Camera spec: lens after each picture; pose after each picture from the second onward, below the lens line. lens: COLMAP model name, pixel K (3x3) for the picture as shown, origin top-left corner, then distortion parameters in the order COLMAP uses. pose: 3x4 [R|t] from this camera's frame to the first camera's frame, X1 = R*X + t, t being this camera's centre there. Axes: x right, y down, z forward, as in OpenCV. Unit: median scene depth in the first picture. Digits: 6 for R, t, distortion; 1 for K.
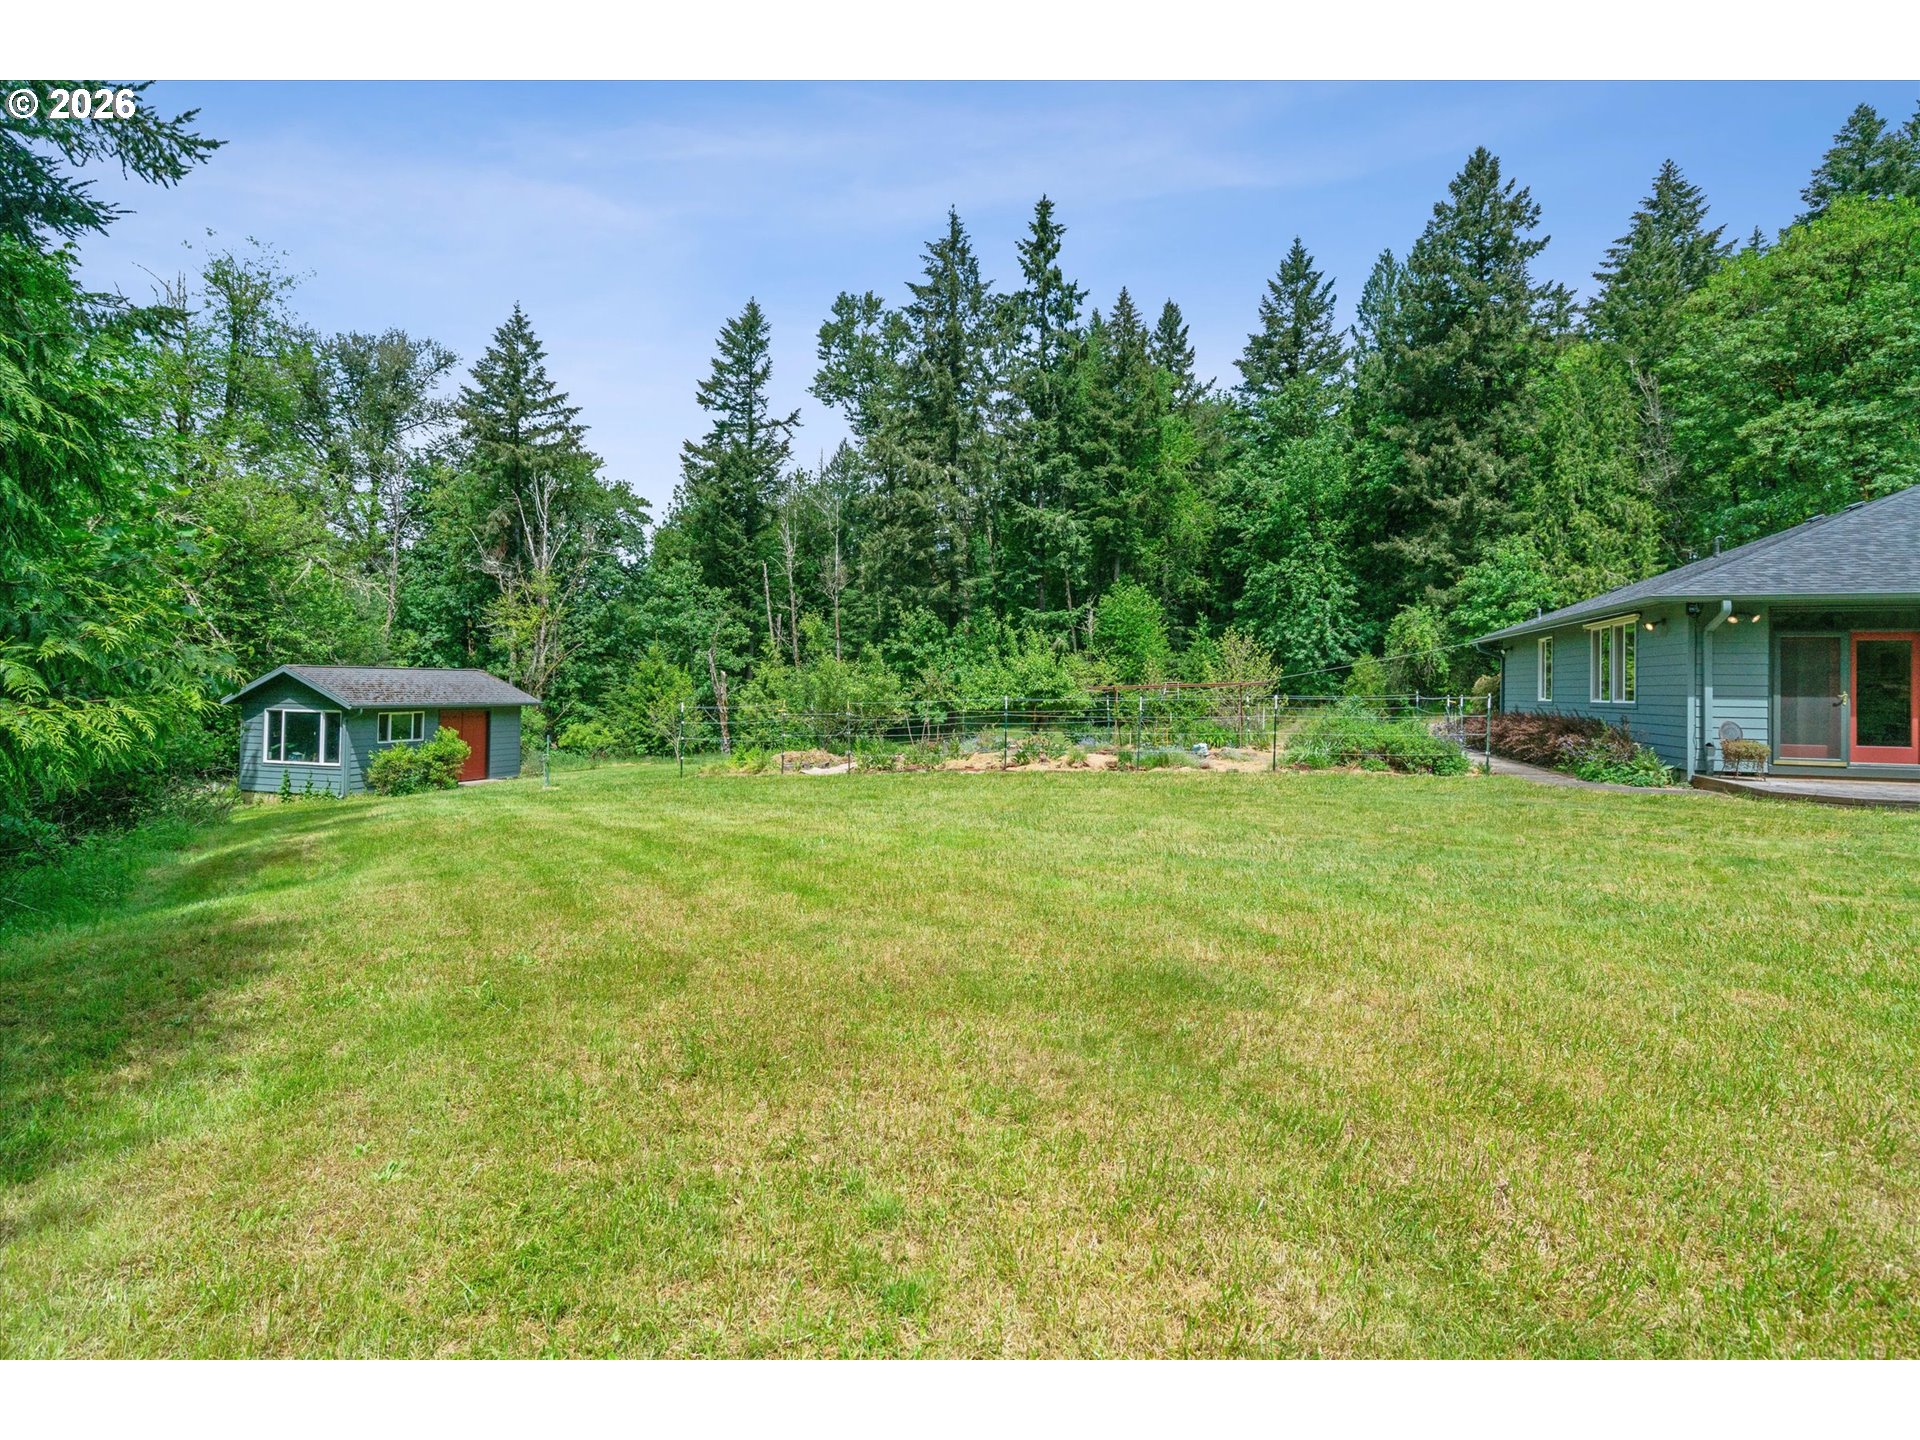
lens RADIAL K [[944.0, 0, 961.3], [0, 944.0, 657.2], [0, 0, 1]] dist [-0.001138, 0.001734]
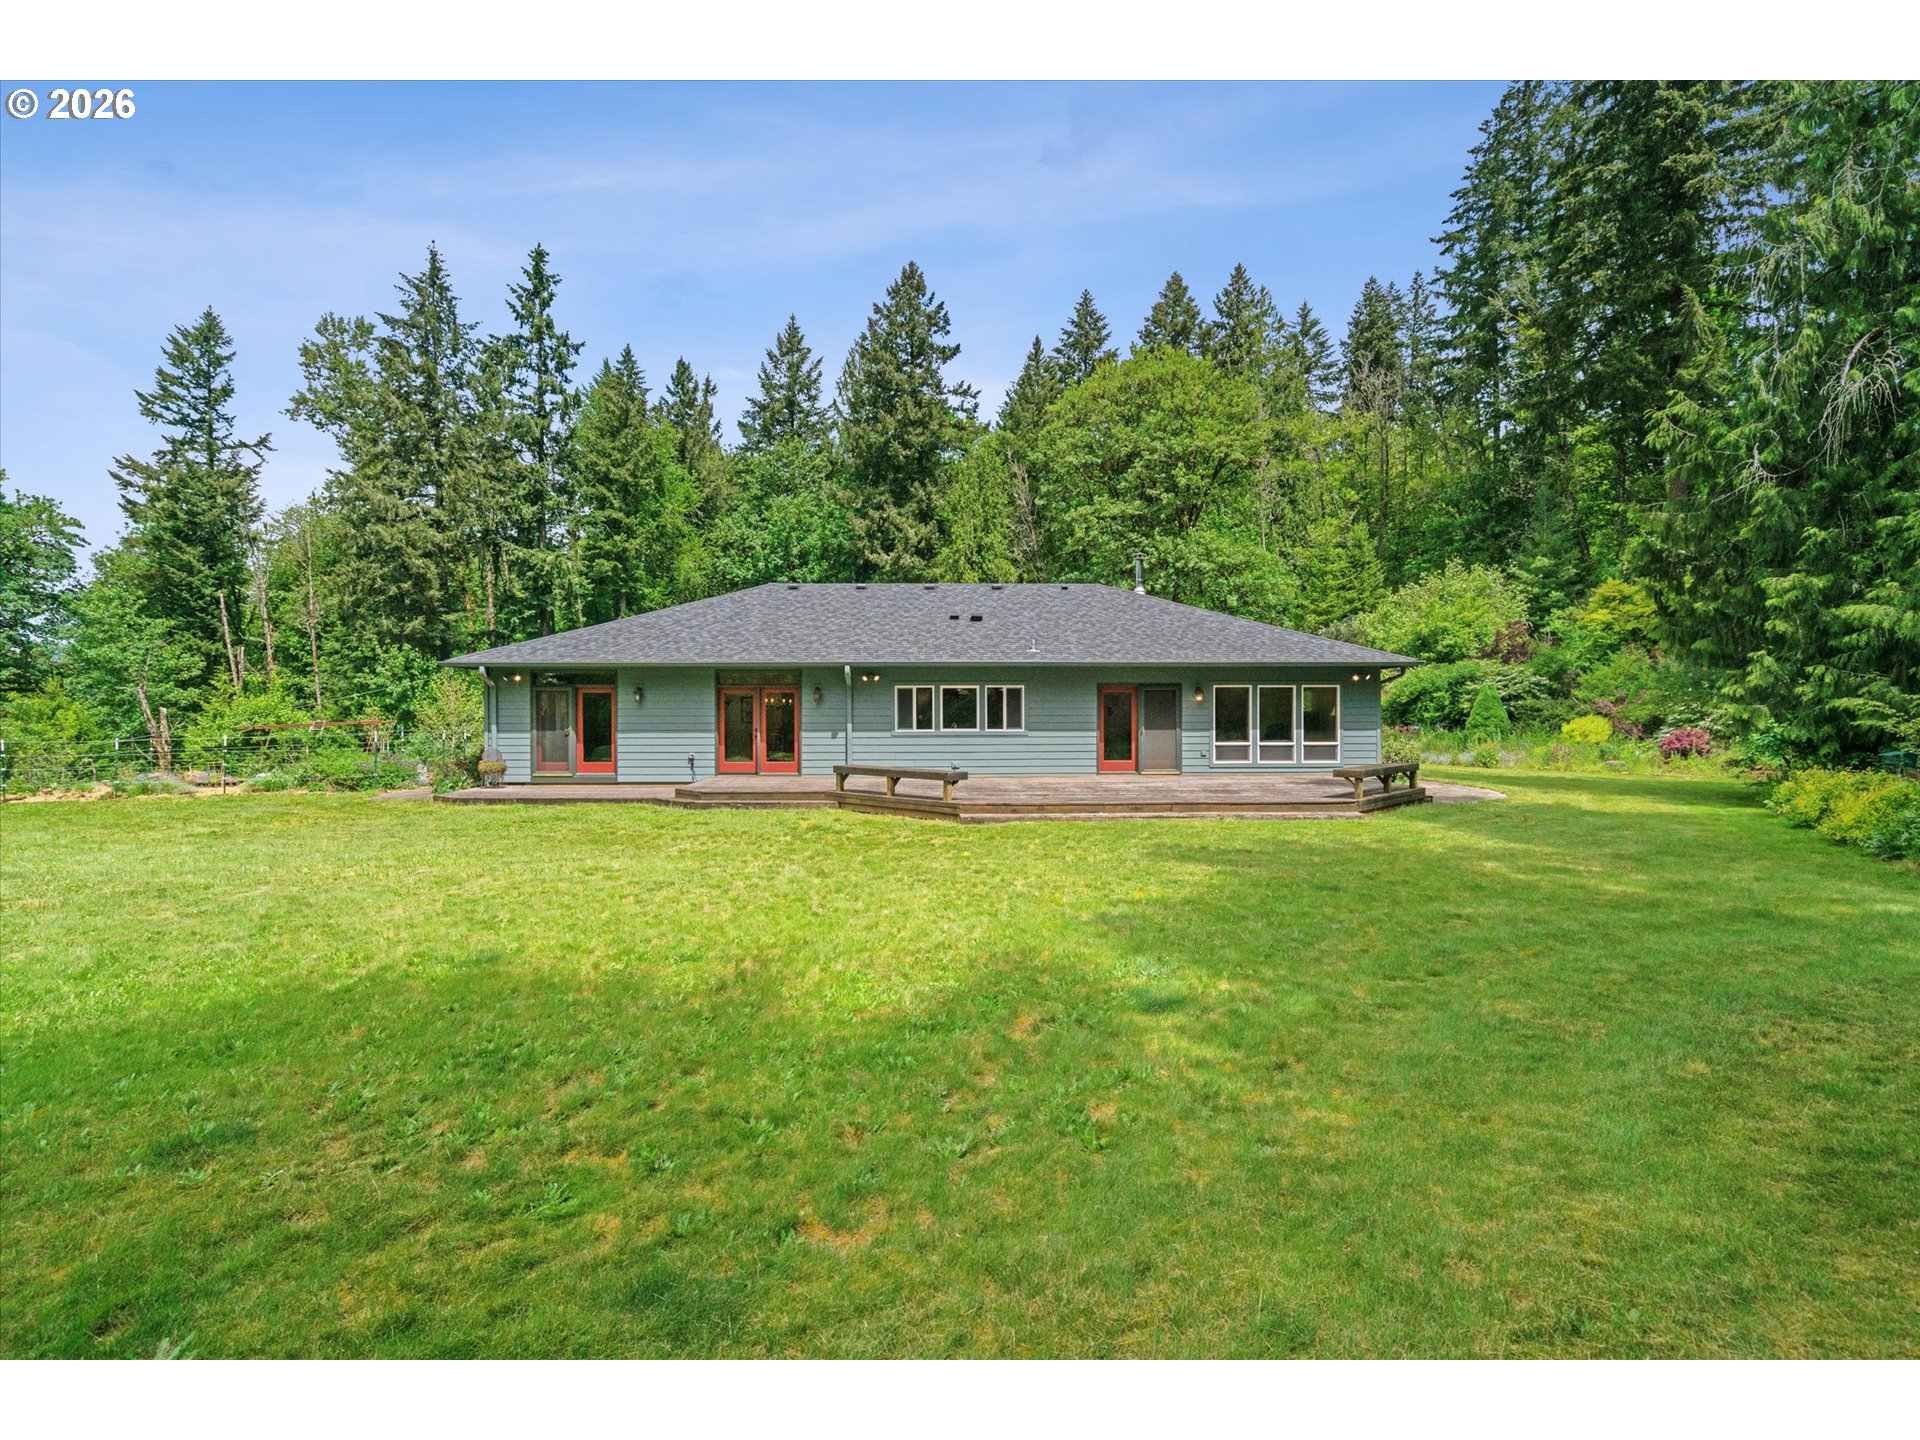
lens RADIAL K [[892.4, 0, 957.4], [0, 892.4, 725.5], [0, 0, 1]] dist [-0.003147, 0.001158]
pose [[0.945227, -0.021717, 0.325692, 0.196429], [0.005632, 0.998721, 0.050249, -0.006272], [-0.326366, -0.045663, 0.944140, -0.102525]]
